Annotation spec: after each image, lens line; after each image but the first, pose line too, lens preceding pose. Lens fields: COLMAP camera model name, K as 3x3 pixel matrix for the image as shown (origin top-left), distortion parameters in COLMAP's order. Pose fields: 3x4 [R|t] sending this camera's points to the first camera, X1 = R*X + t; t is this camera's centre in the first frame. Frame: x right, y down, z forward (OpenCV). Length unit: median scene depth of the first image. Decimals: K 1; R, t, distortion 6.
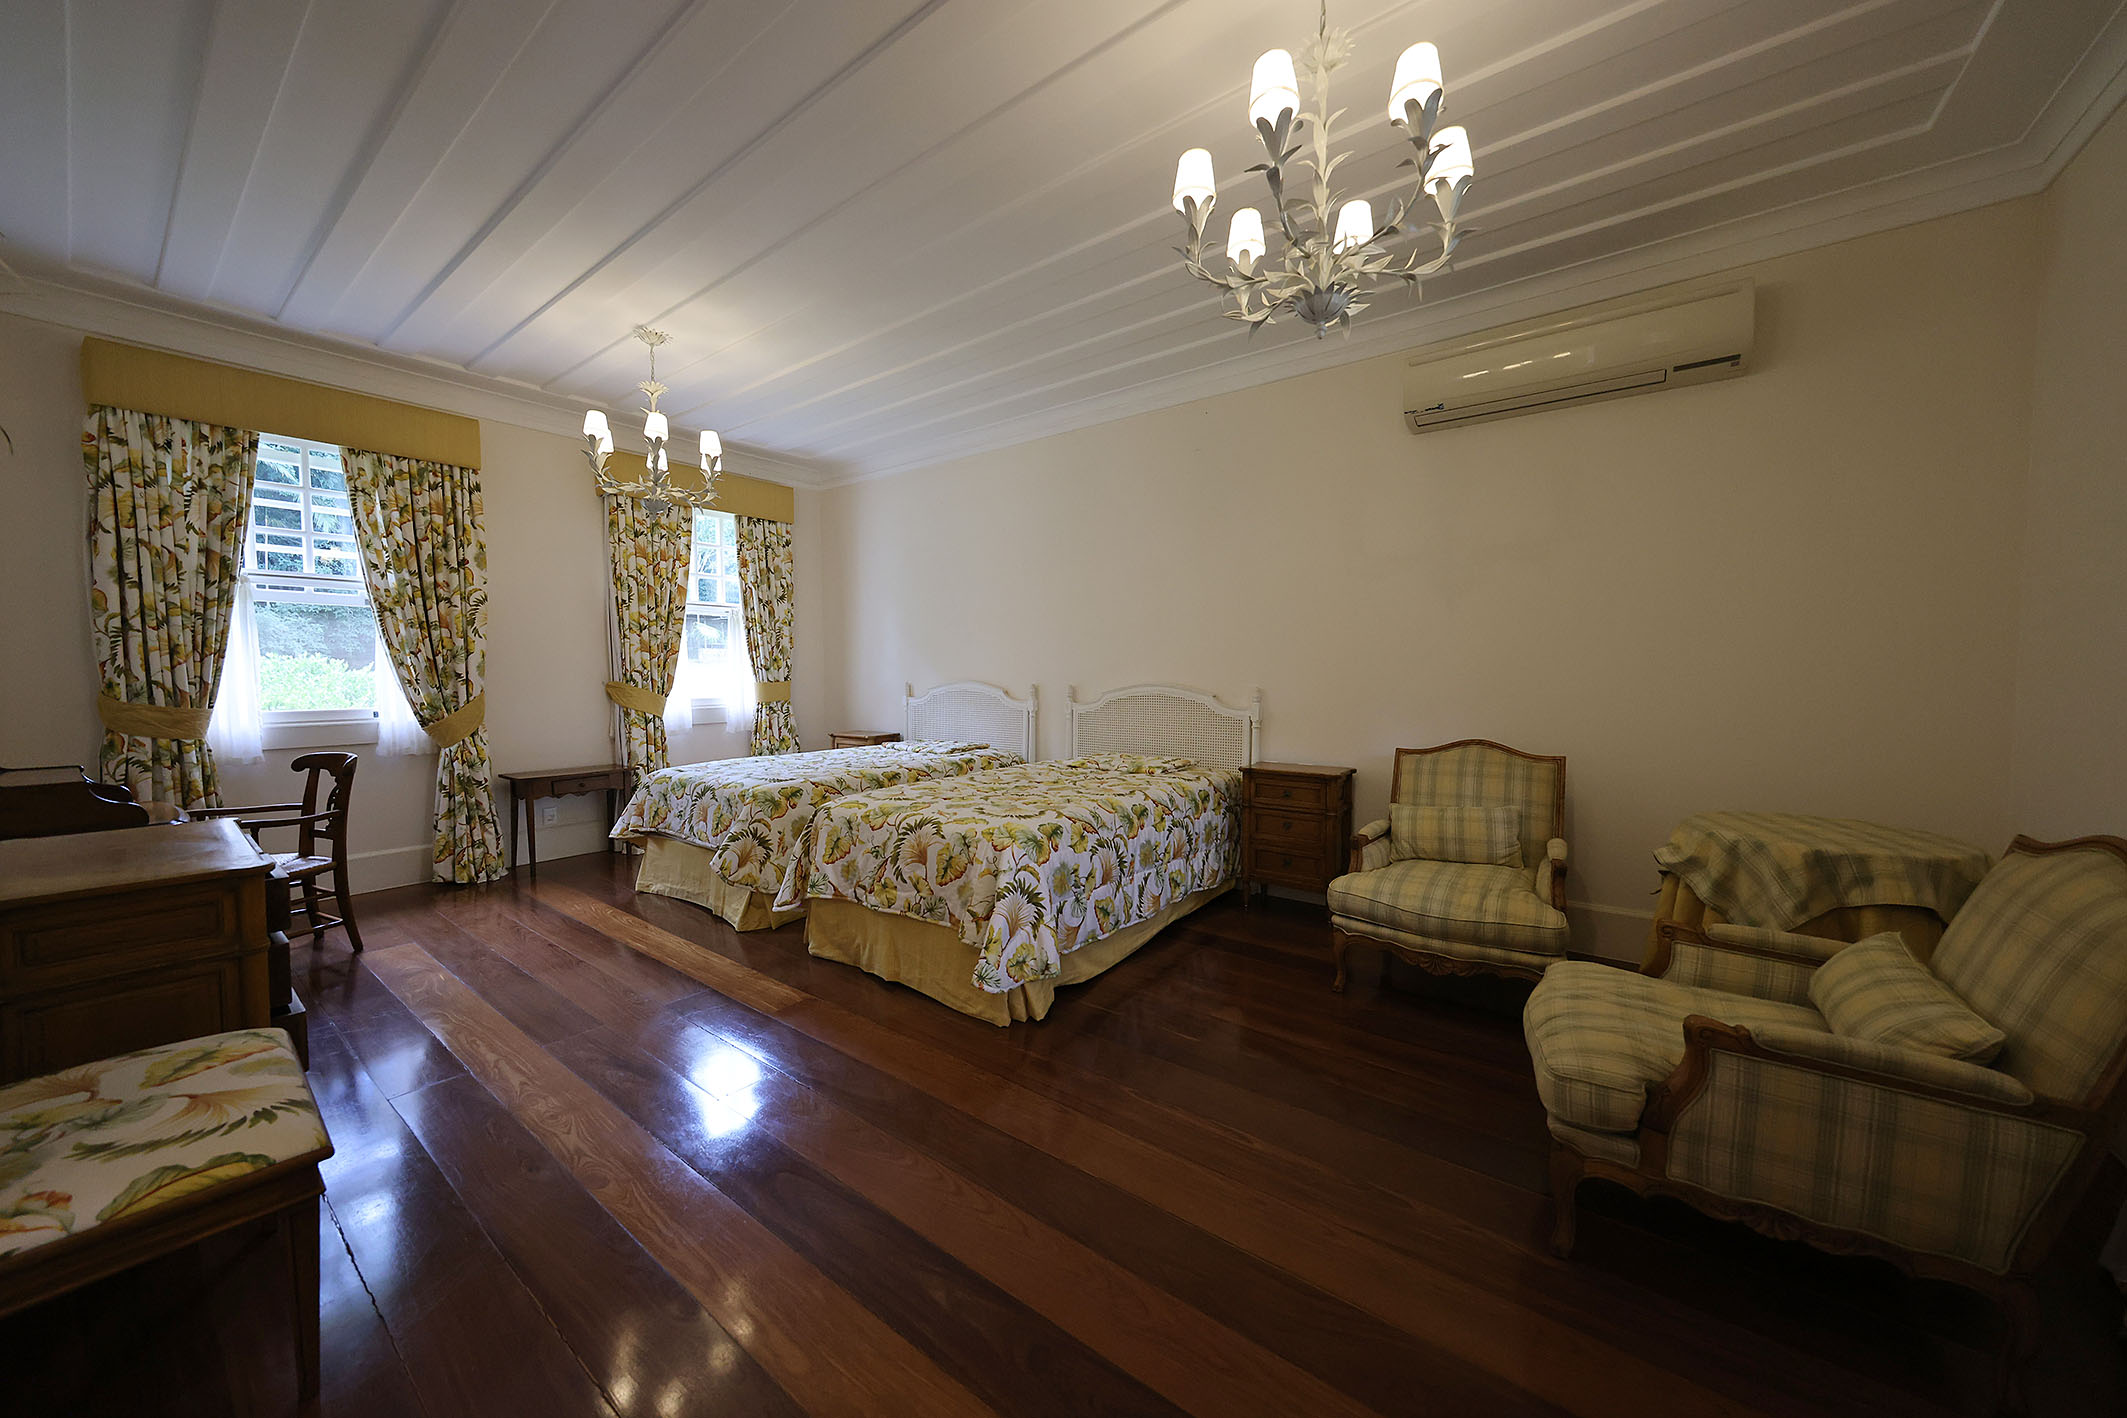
lens RADIAL K [[720.5, 0, 1055.8], [0, 720.5, 707.1], [0, 0, 1]] dist [-0.001813, 0.000458]
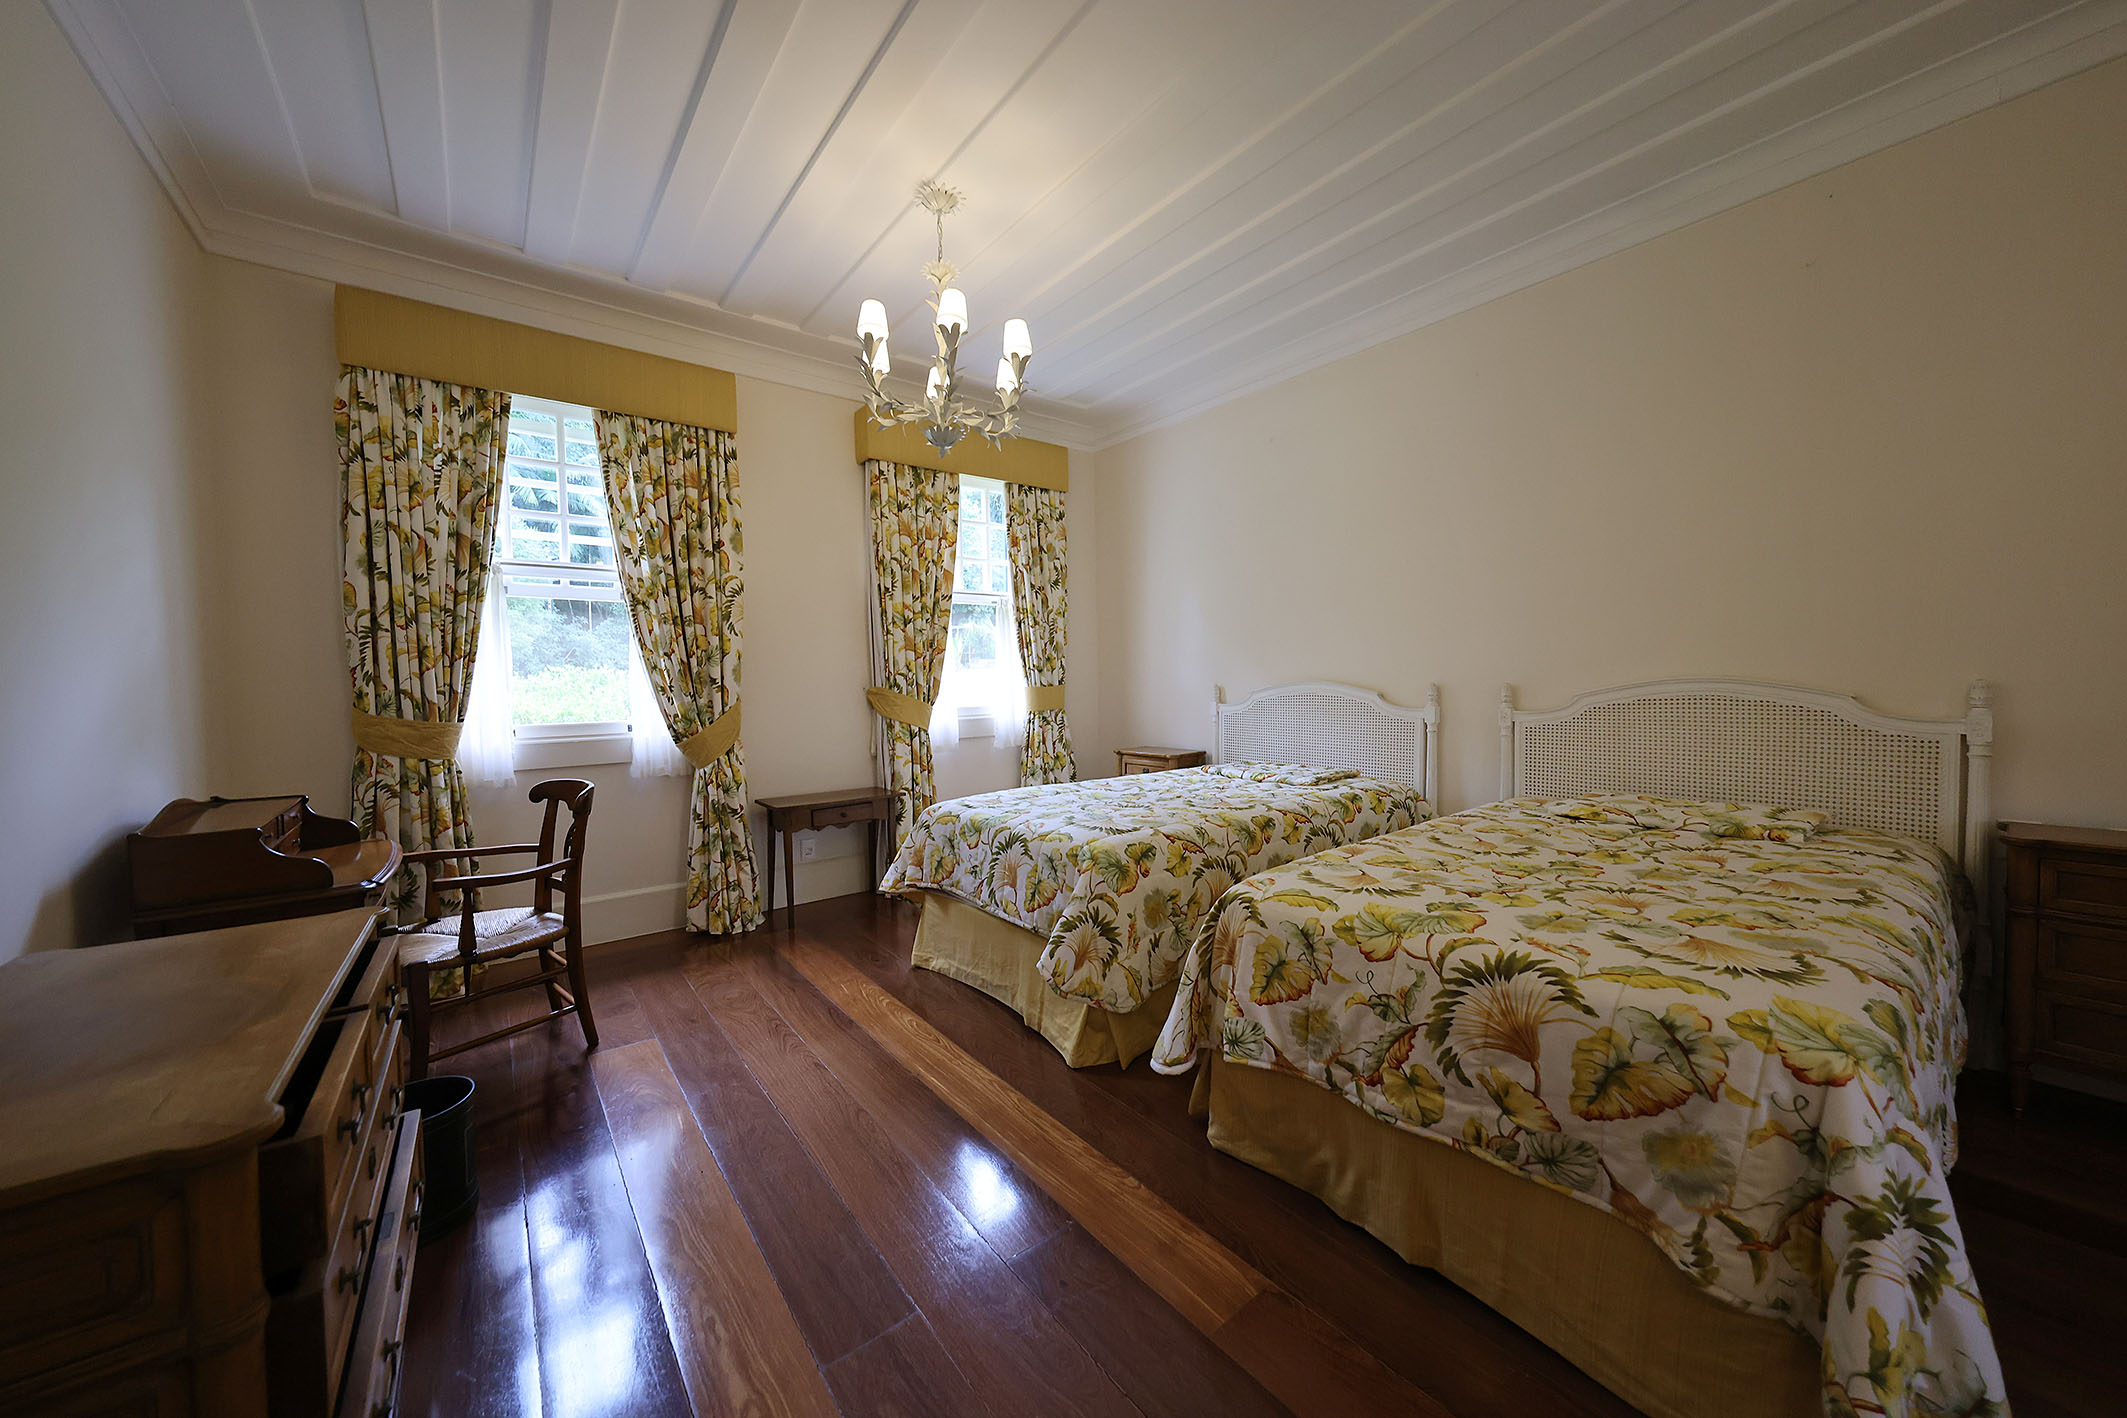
lens RADIAL K [[720.5, 0, 1065.0], [0, 720.5, 707.2], [0, 0, 1]] dist [-0.001813, 0.000458]
pose [[0.967319, -0.004834, -0.253515, -0.264521], [0.002653, 0.999956, -0.008946, -0.006032], [0.253547, 0.007981, 0.967290, 0.348696]]
